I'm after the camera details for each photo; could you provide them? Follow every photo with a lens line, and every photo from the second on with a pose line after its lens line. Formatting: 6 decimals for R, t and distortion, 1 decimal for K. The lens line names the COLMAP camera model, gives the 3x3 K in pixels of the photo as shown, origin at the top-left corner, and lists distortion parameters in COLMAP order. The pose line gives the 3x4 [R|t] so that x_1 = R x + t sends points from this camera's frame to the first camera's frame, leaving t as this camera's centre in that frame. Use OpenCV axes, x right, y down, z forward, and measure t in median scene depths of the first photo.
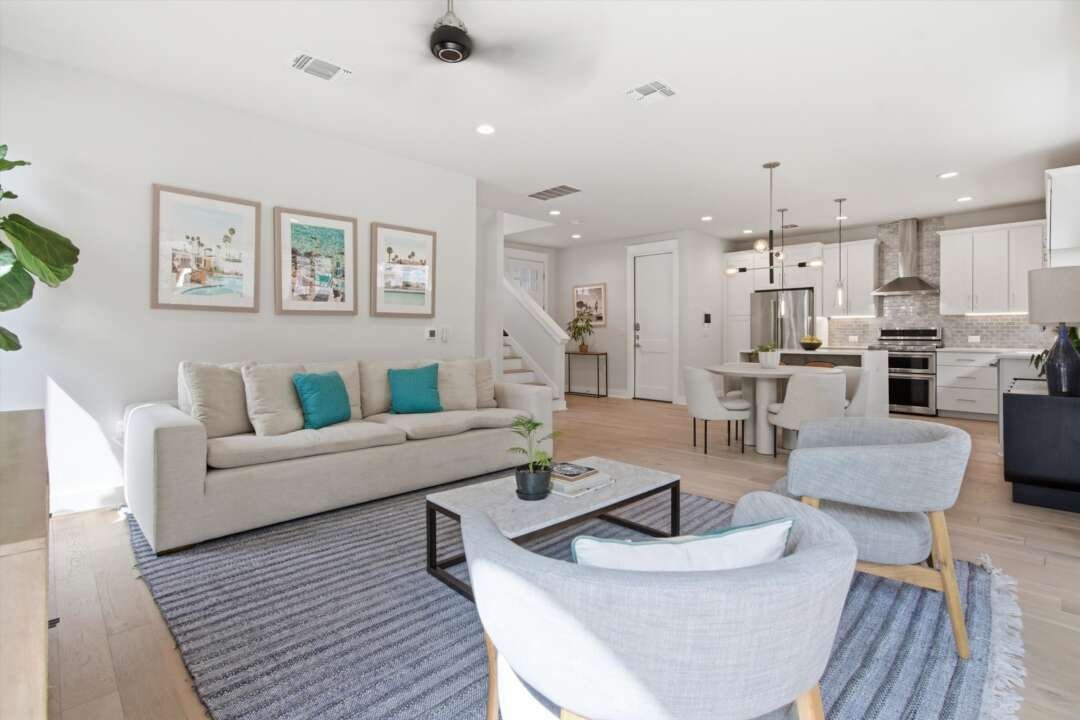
lens RADIAL K [[489.6, 0, 558.5], [0, 489.6, 328.7], [0, 0, 1]] dist [-0.013404, 0.009377]
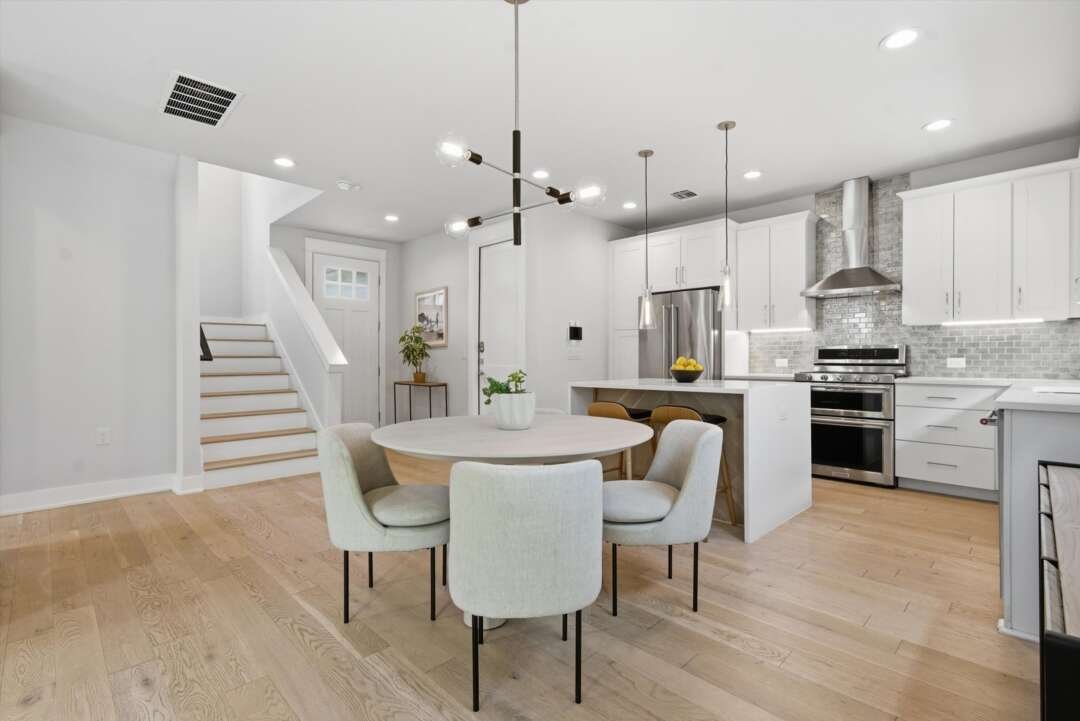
lens RADIAL K [[489.6, 0, 551.0], [0, 489.6, 357.5], [0, 0, 1]] dist [-0.013404, 0.009377]
pose [[0.999985, -0.004095, 0.003726, 0.481887], [0.004051, 0.999925, 0.011563, 0.006931], [-0.003773, -0.011547, 0.999926, 0.548251]]
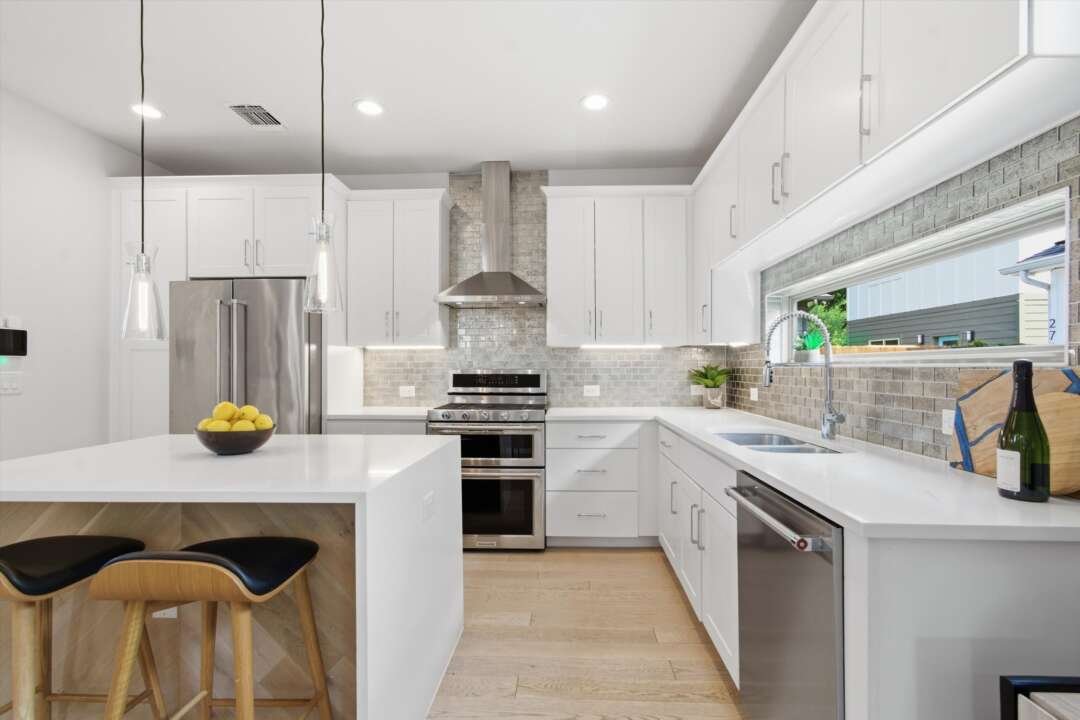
lens RADIAL K [[489.6, 0, 538.4], [0, 489.6, 368.6], [0, 0, 1]] dist [-0.013404, 0.009377]
pose [[0.741791, -0.003914, 0.670620, 0.629076], [-0.004311, 0.999934, 0.010605, -0.015180], [-0.670617, -0.010758, 0.741725, 0.914409]]
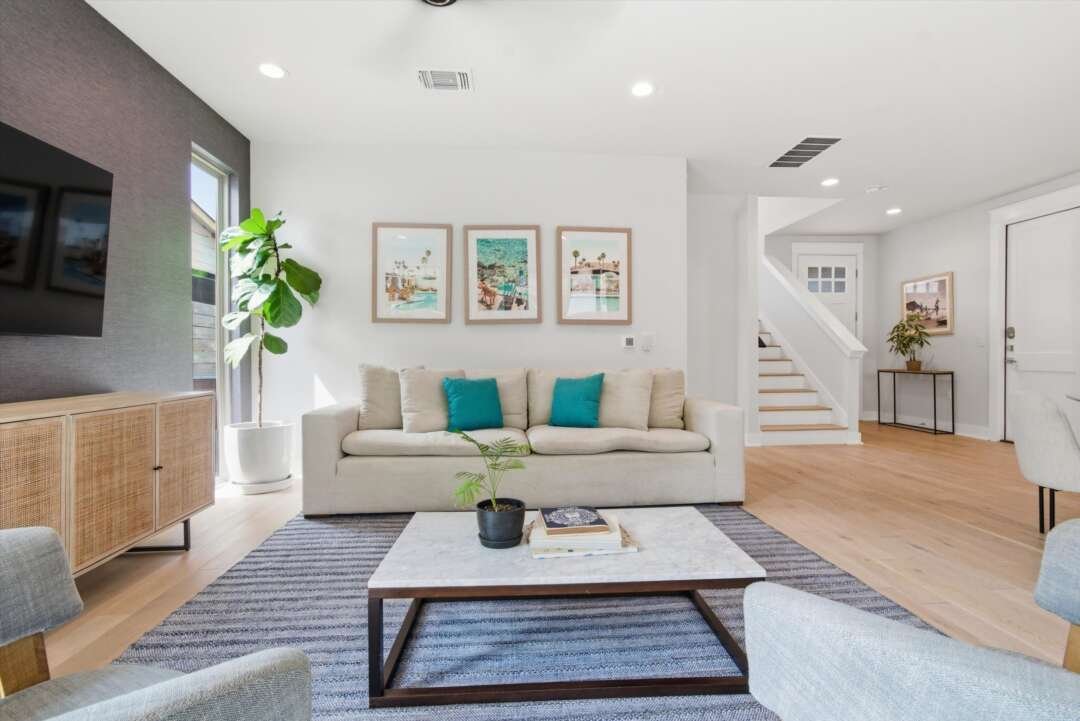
lens RADIAL K [[489.6, 0, 553.3], [0, 489.6, 359.8], [0, 0, 1]] dist [-0.013404, 0.009377]
pose [[0.773363, 0.001945, -0.633960, 0.189245], [0.013296, 0.999726, 0.019287, 0.021987], [0.633824, -0.023345, 0.773125, 0.194999]]
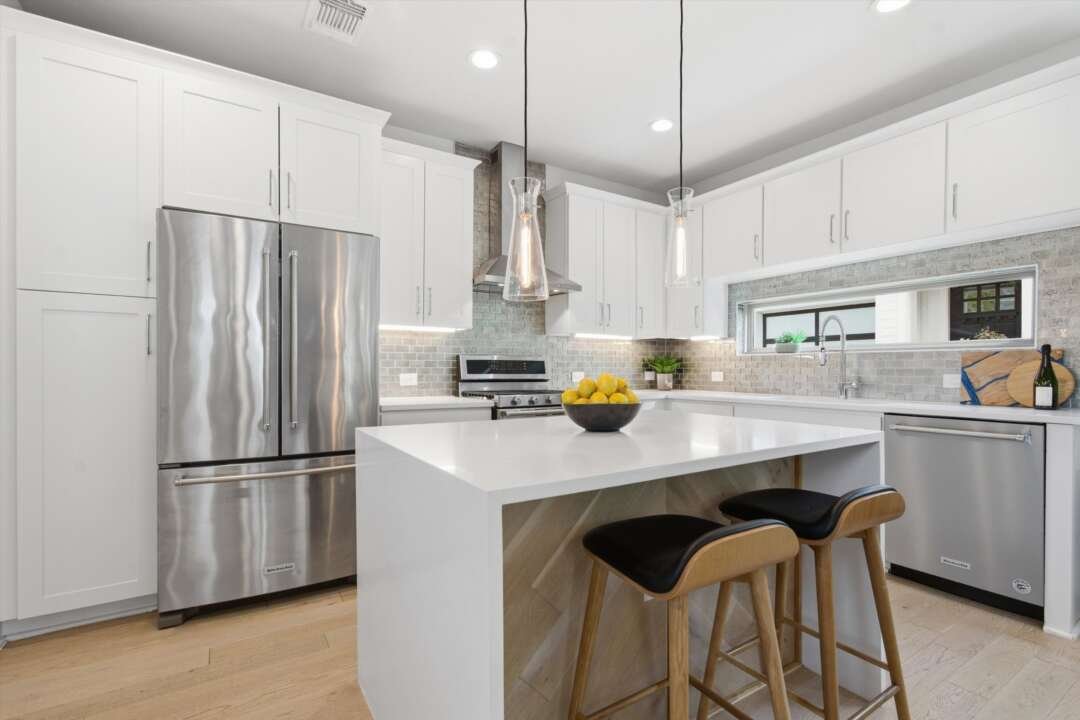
lens RADIAL K [[489.6, 0, 546.6], [0, 489.6, 373.0], [0, 0, 1]] dist [-0.013404, 0.009377]
pose [[0.223461, -0.011070, 0.974650, 0.353520], [-0.012345, 0.999823, 0.014186, 0.011523], [-0.974635, -0.015202, 0.223285, 1.329792]]
